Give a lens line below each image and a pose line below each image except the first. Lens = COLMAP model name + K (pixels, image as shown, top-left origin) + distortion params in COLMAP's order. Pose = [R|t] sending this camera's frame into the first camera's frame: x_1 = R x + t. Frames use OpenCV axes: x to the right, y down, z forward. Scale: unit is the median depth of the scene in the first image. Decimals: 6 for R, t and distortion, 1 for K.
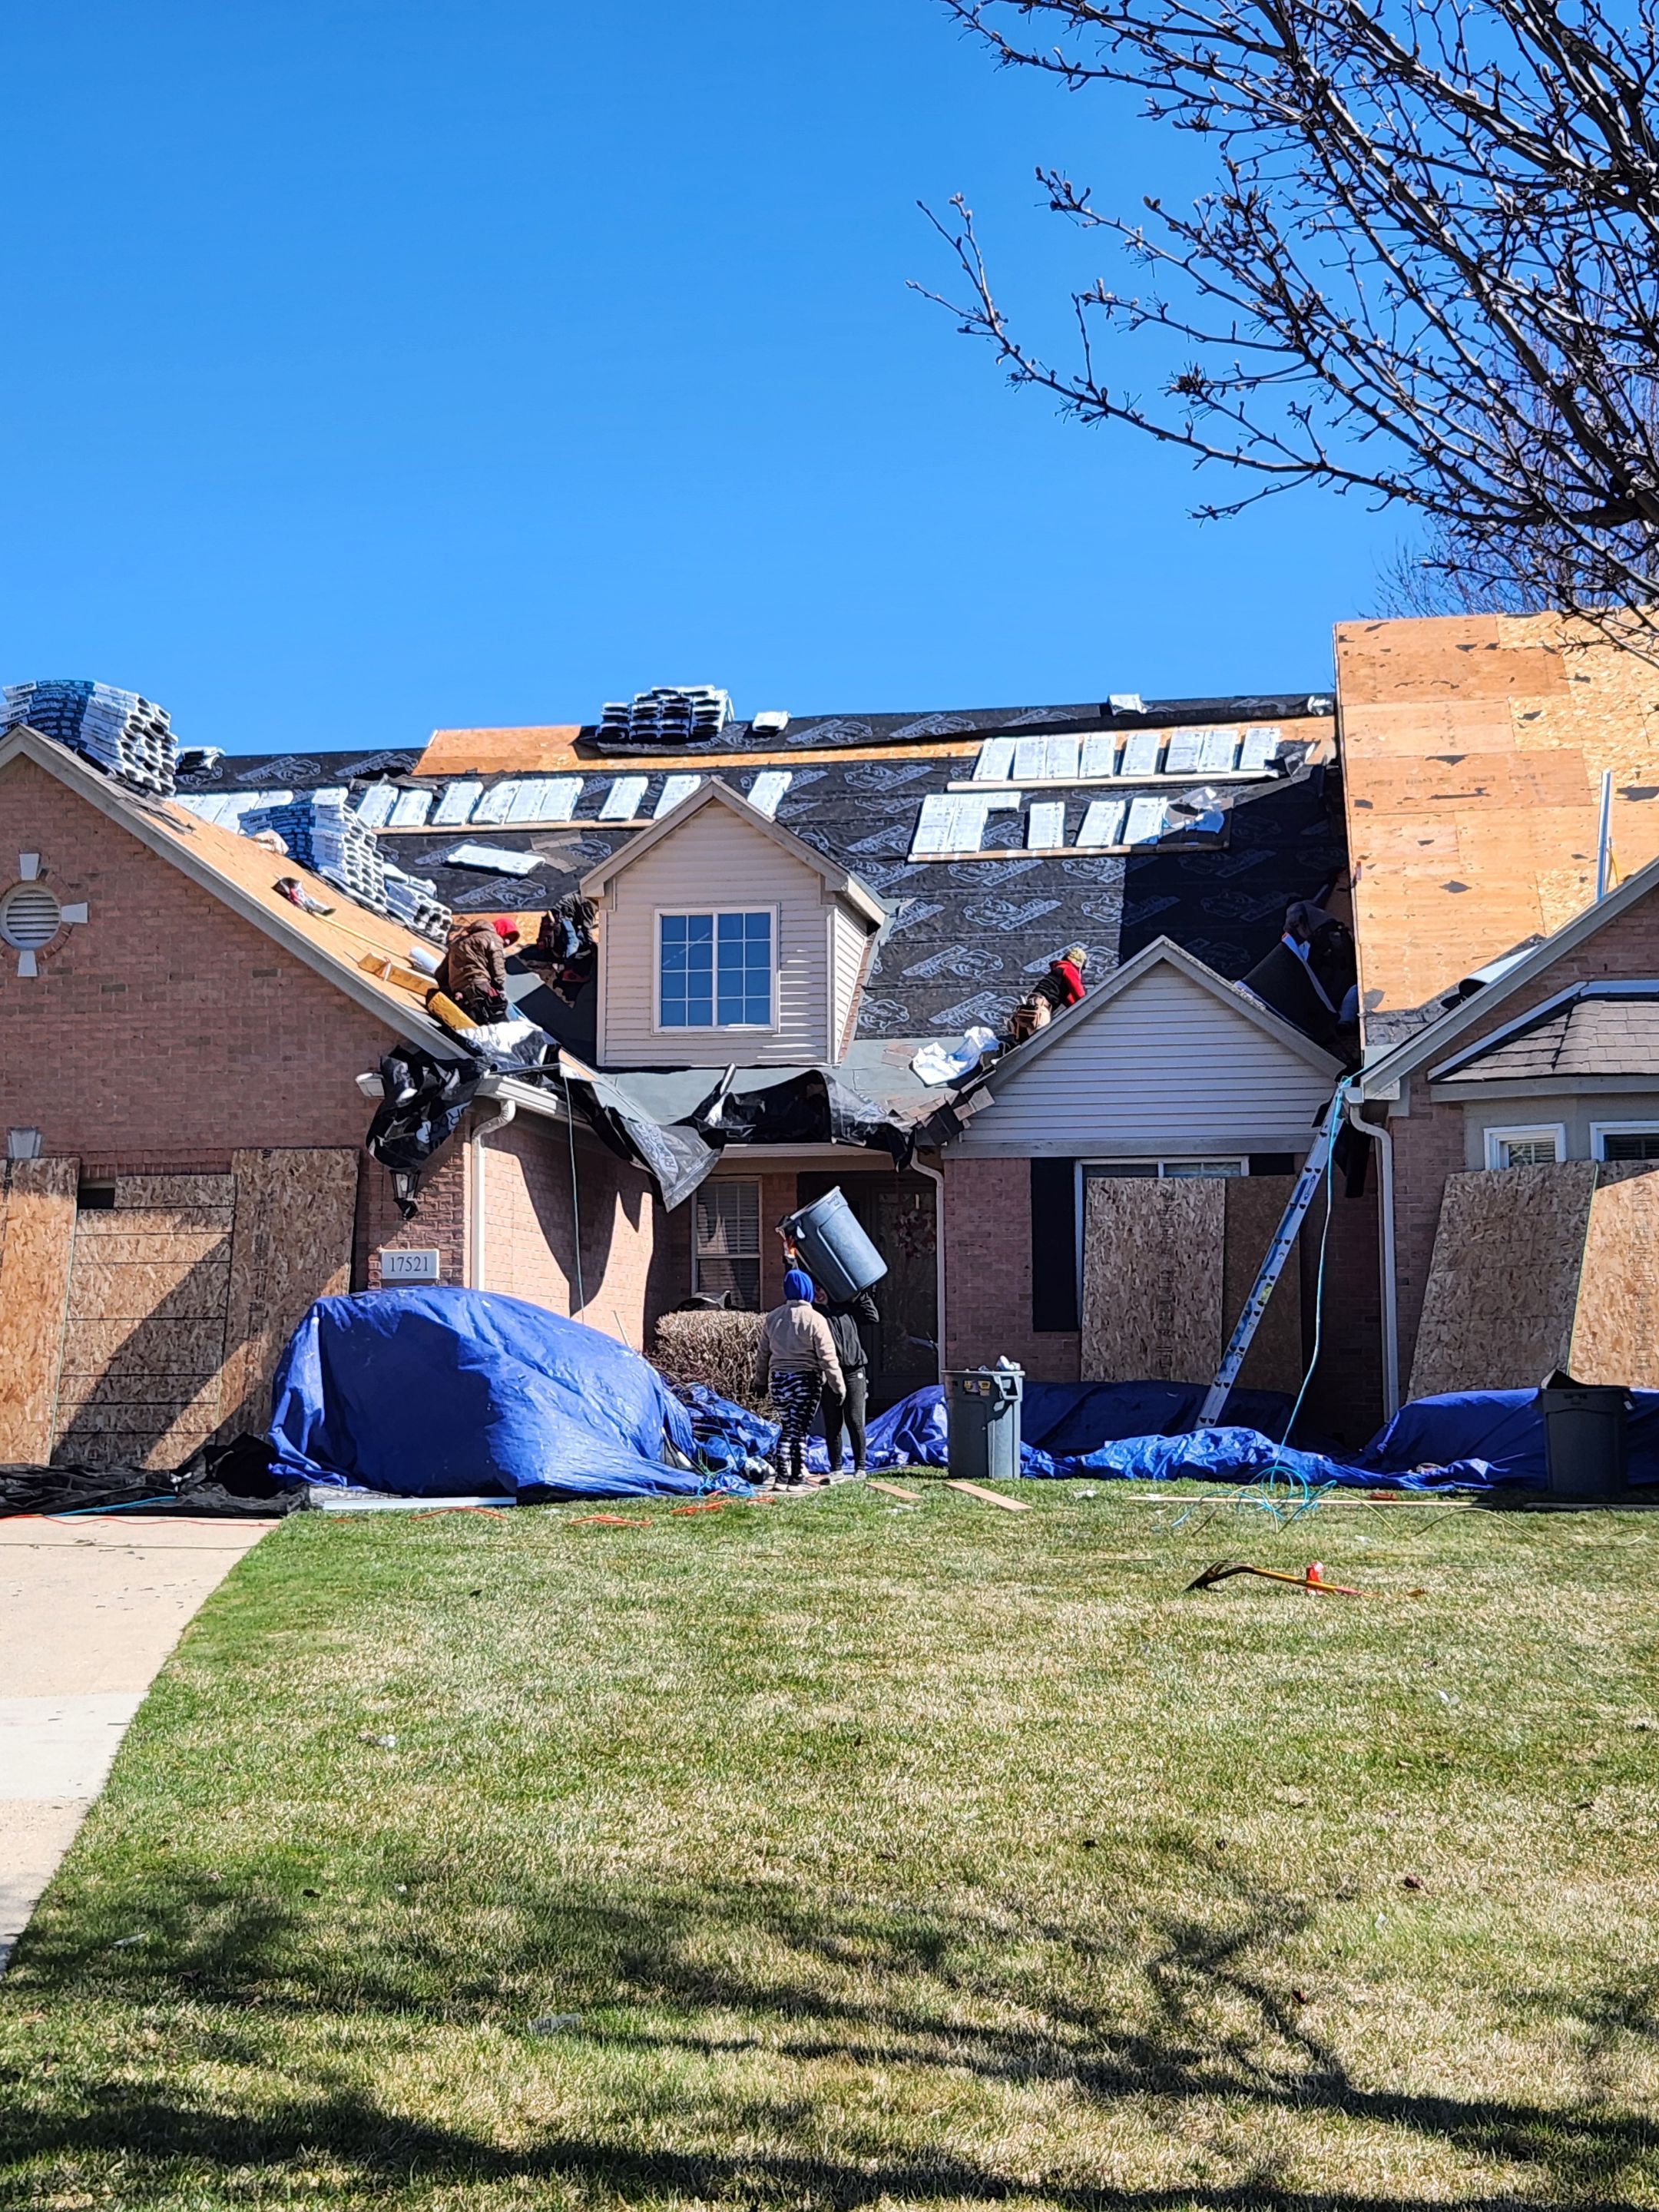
lens RADIAL K [[3003.0, 0, 816.3], [0, 3003.0, 1079.1], [0, 0, 1]] dist [0.077355, -0.019593]
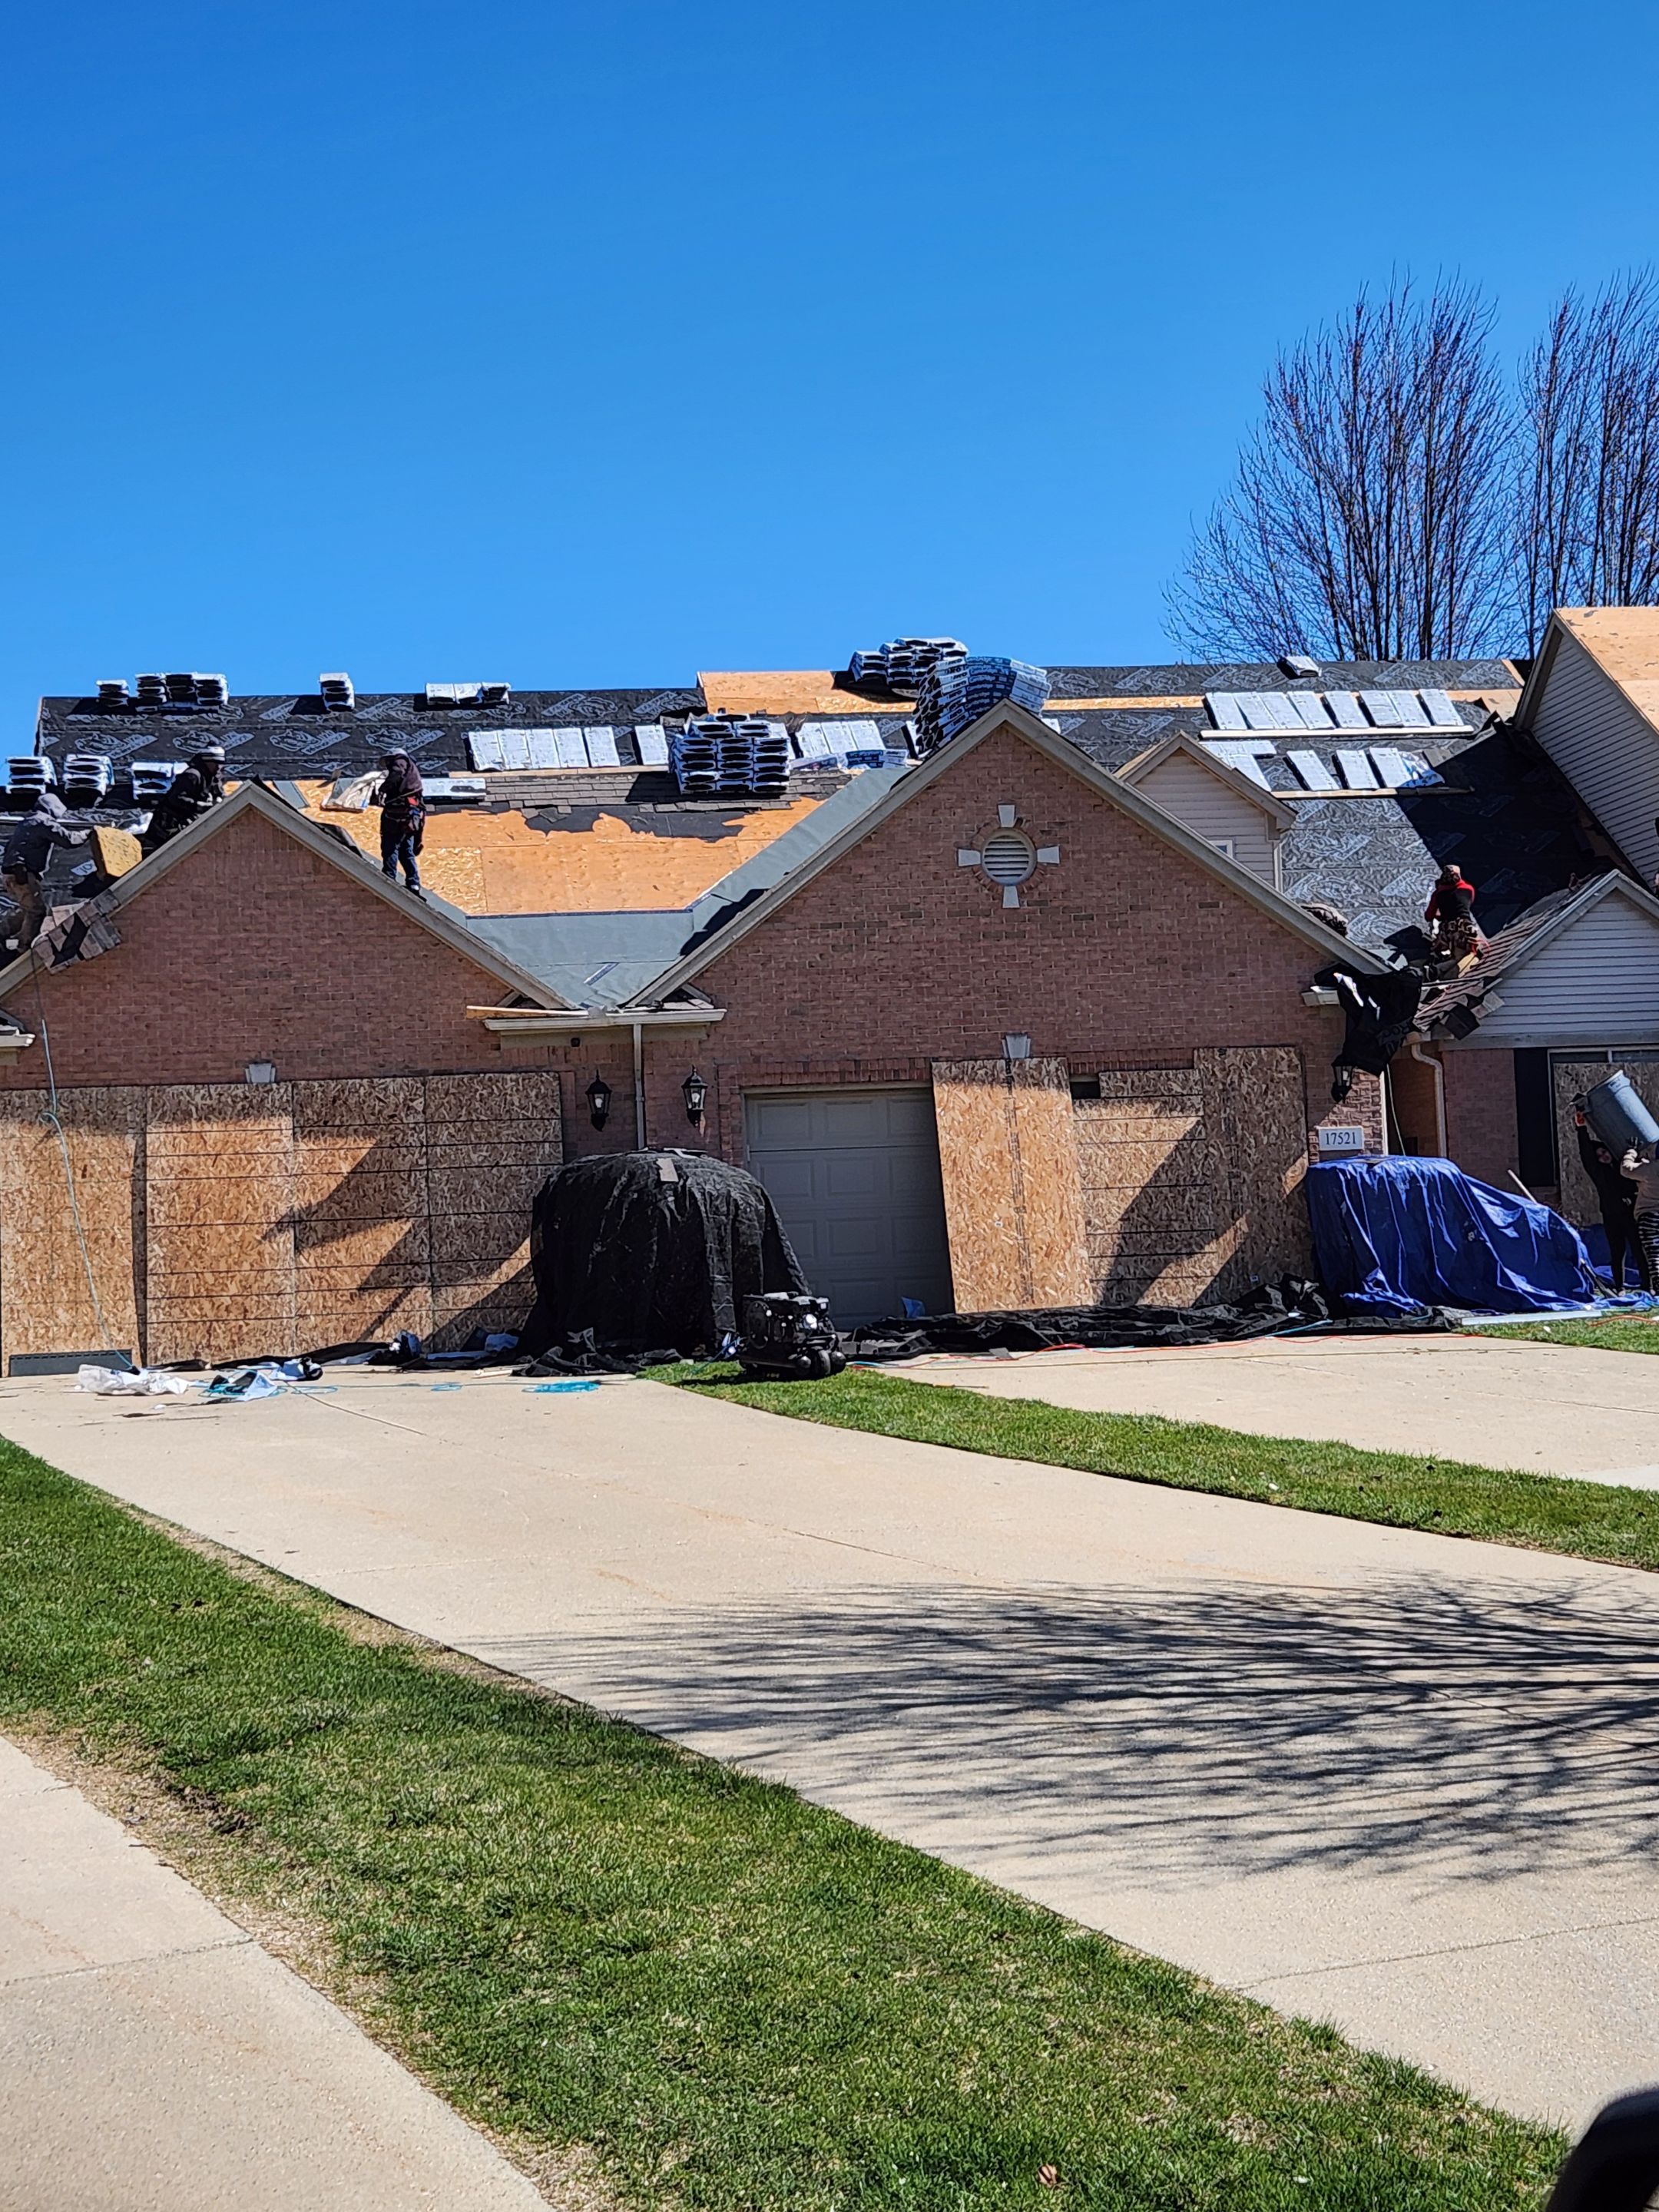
lens RADIAL K [[3095.9, 0, 687.0], [0, 3095.9, 1163.2], [0, 0, 1]] dist [0.038683, 0.005556]
pose [[0.952543, -0.025487, 0.303335, -0.646884], [0.007109, 0.998080, 0.061536, -0.007822], [-0.304321, -0.056459, 0.950895, -0.121249]]
